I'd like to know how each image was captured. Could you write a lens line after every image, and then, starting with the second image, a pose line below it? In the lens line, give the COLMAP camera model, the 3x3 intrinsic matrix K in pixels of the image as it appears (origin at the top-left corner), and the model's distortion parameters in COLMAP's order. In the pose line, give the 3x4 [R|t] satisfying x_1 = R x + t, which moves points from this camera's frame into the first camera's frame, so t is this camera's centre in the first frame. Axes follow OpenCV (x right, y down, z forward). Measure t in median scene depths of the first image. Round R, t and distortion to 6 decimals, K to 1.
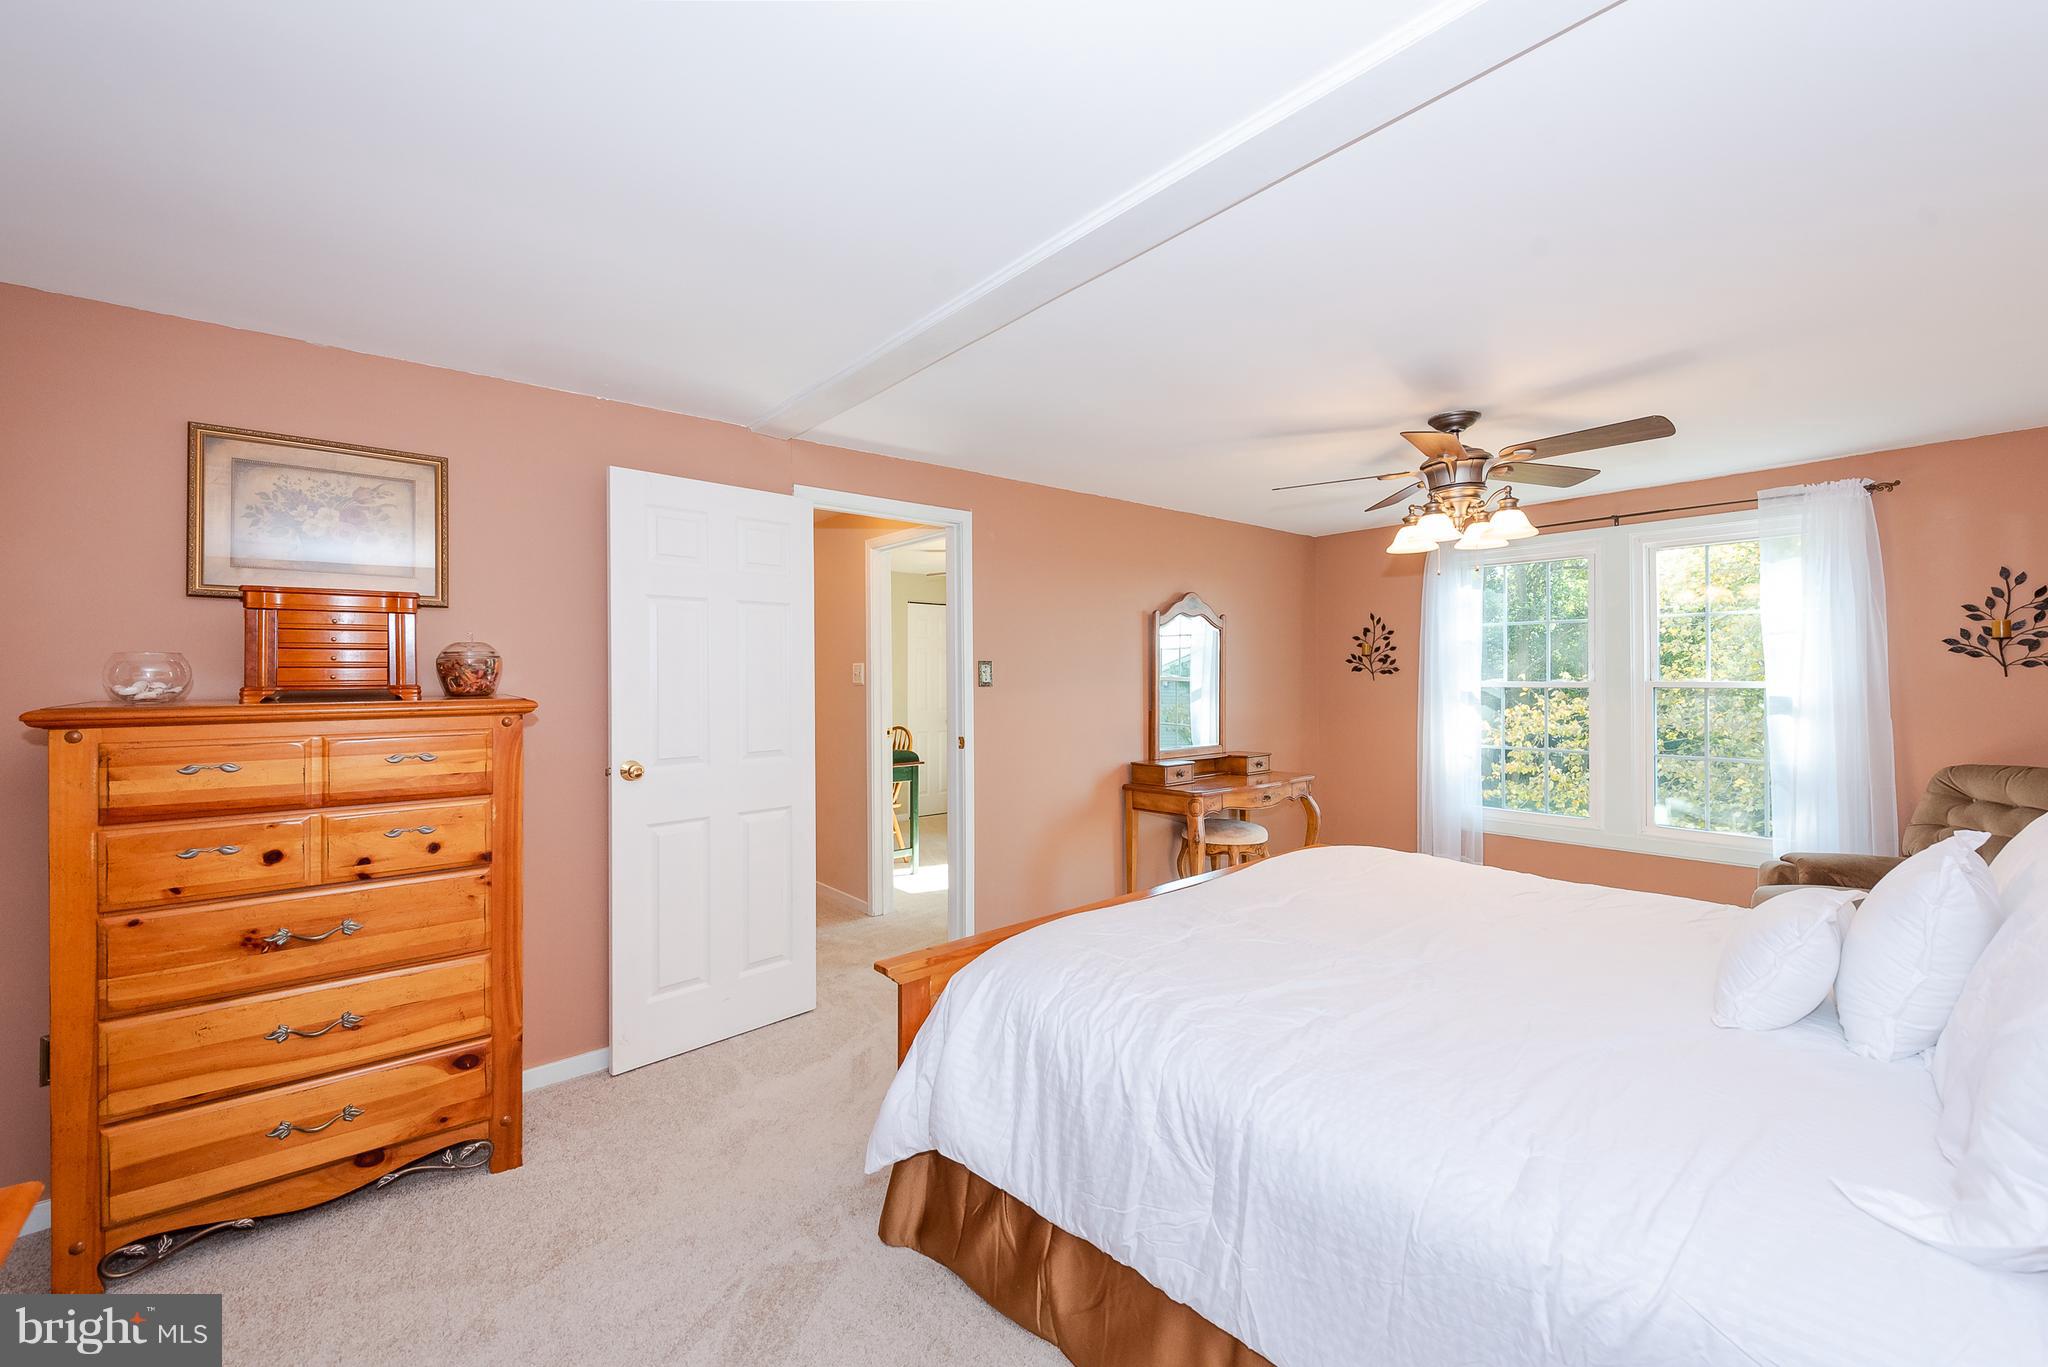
lens RADIAL K [[834.3, 0, 1019.3], [0, 834.3, 697.3], [0, 0, 1]] dist [0.005825, -0.000038]
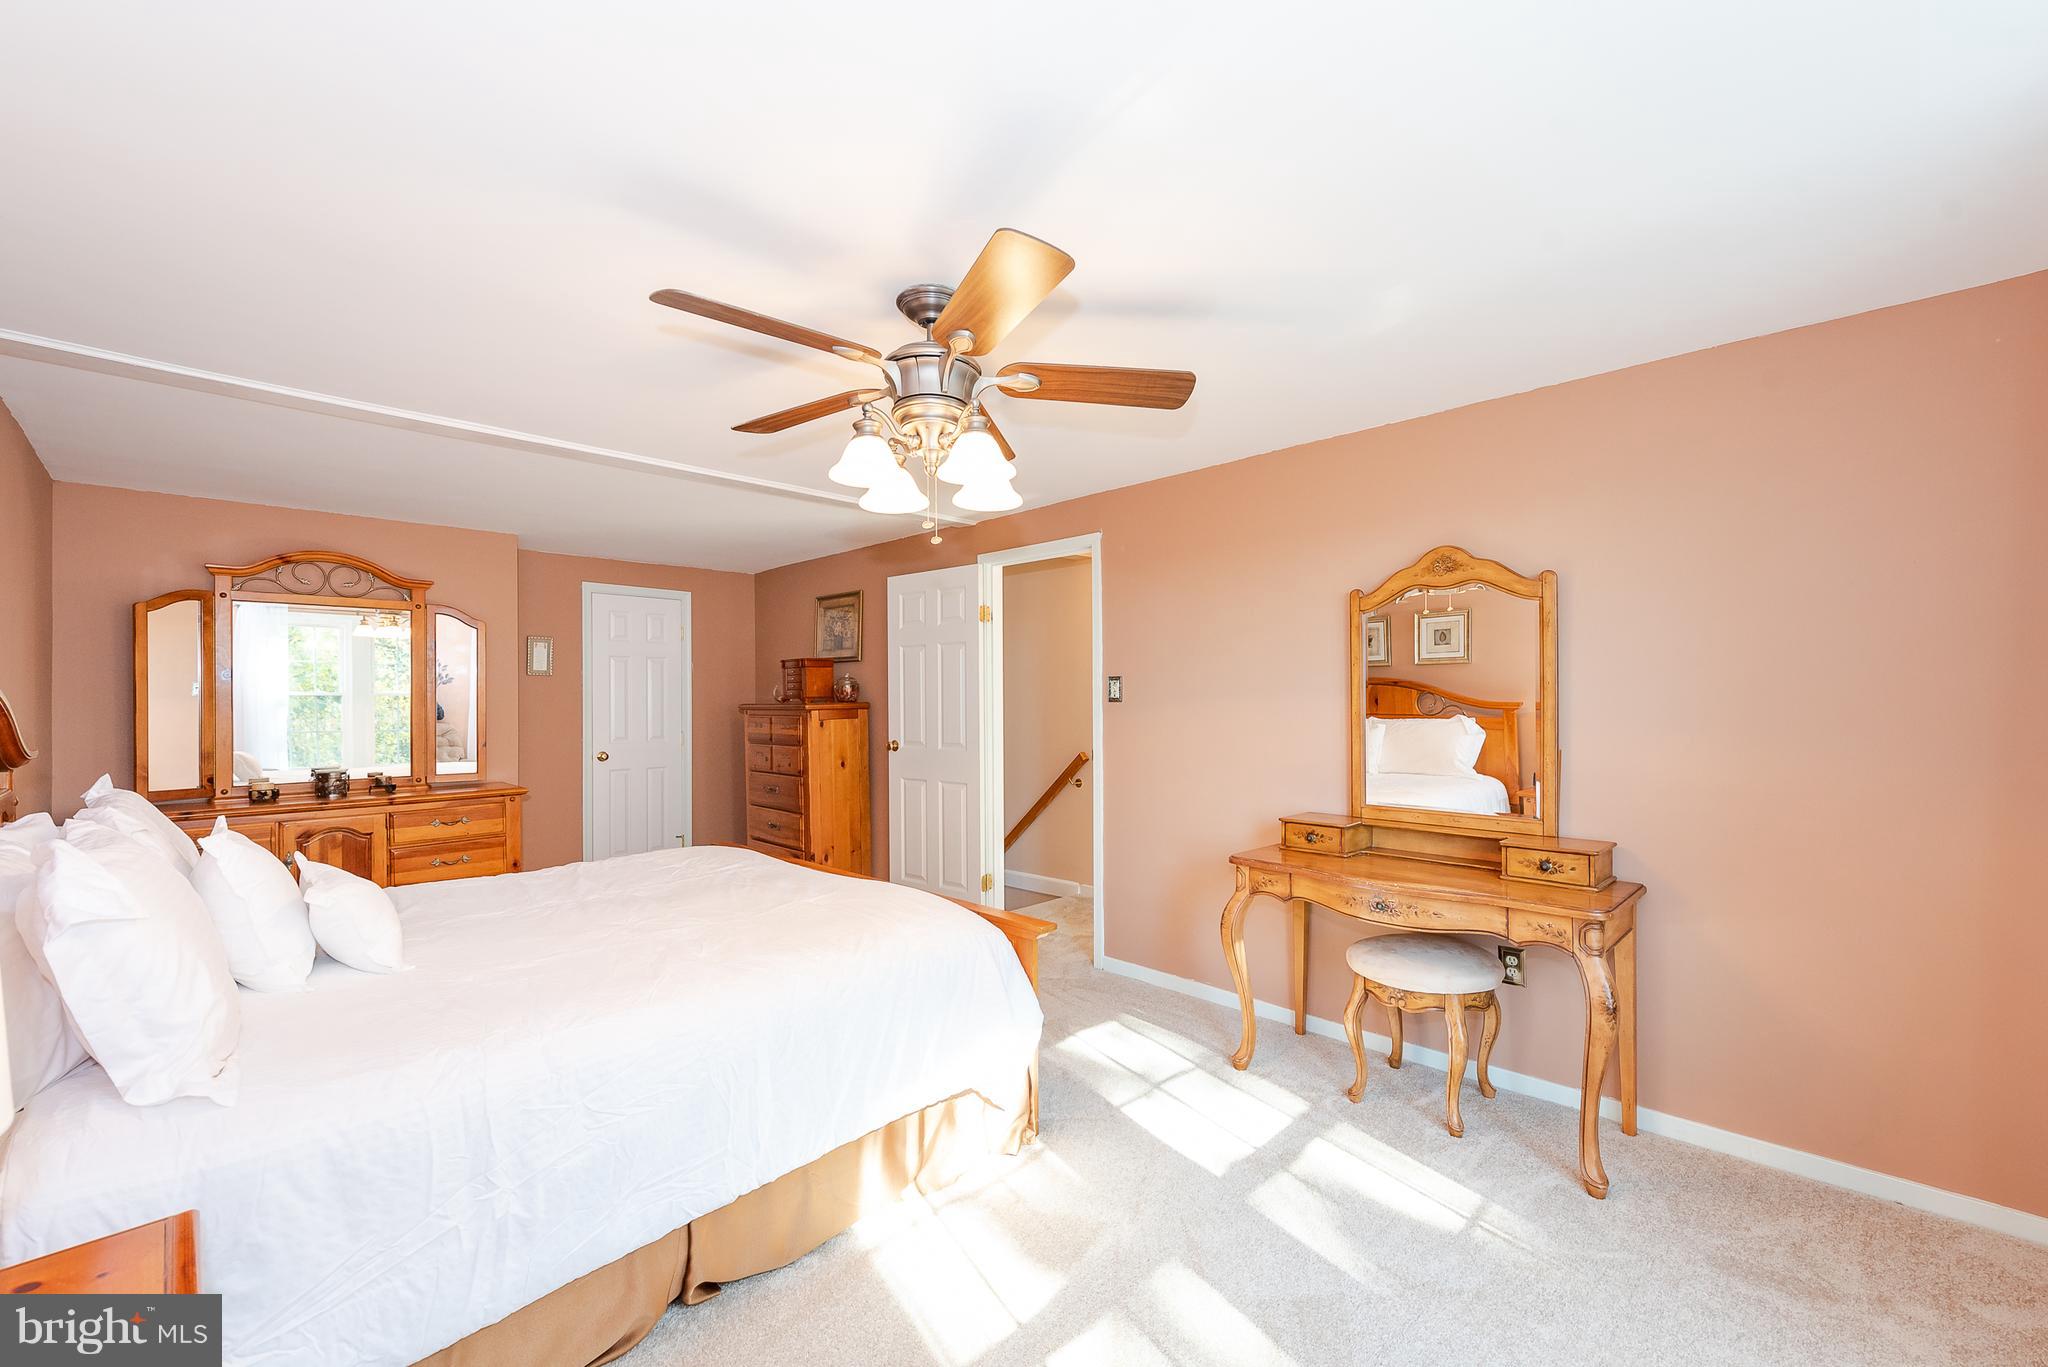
lens RADIAL K [[834.3, 0, 1019.3], [0, 834.3, 697.3], [0, 0, 1]] dist [0.005825, -0.000038]
pose [[0.084358, 0.014667, -0.996328, 0.953508], [-0.013389, 0.999818, 0.013584, -0.030545], [0.996346, 0.012194, 0.084540, 0.800226]]
